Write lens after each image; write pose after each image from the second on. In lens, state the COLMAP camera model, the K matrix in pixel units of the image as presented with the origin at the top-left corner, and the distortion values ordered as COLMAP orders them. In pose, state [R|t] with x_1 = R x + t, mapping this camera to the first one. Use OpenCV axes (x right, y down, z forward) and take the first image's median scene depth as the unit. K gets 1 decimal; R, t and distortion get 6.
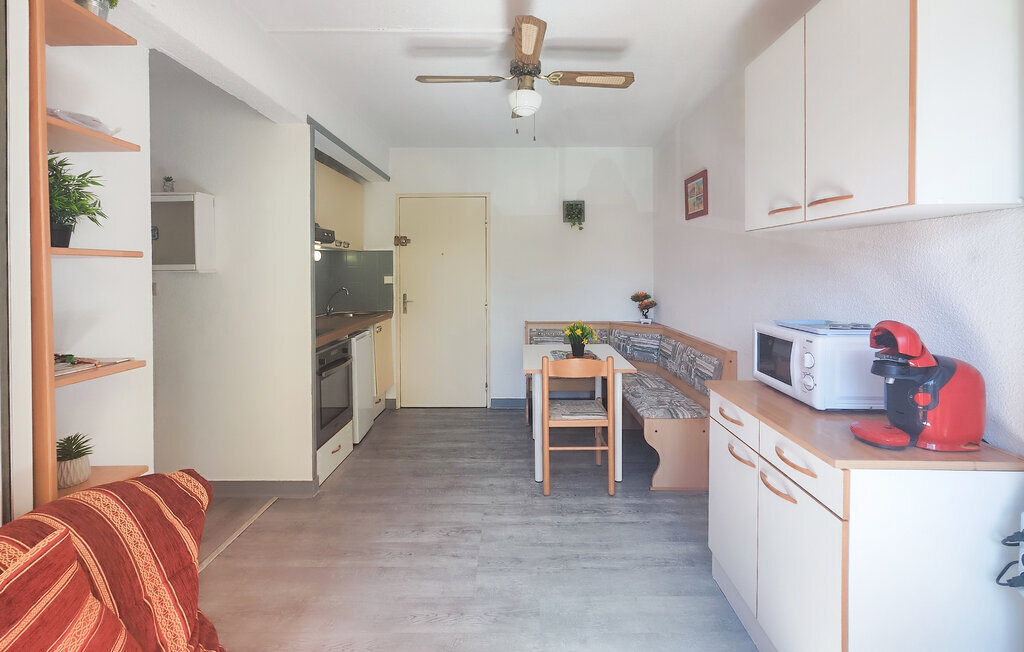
lens RADIAL K [[466.6, 0, 541.5], [0, 466.6, 336.8], [0, 0, 1]] dist [-0.002708, 0.001087]
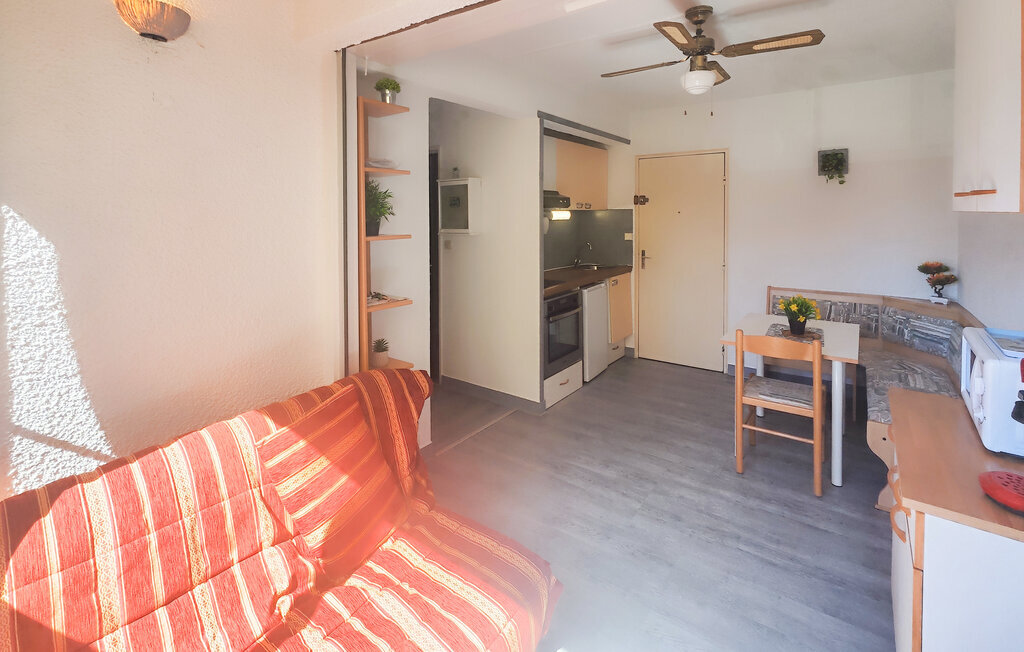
lens RADIAL K [[493.7, 0, 512.0], [0, 493.7, 326.0], [0, 0, 1]] dist [0.000972, 0.000887]
pose [[0.786731, 0.135231, -0.602302, 0.221324], [-0.080213, 0.989832, 0.117466, -0.041806], [0.612063, -0.044102, 0.789579, -0.073106]]
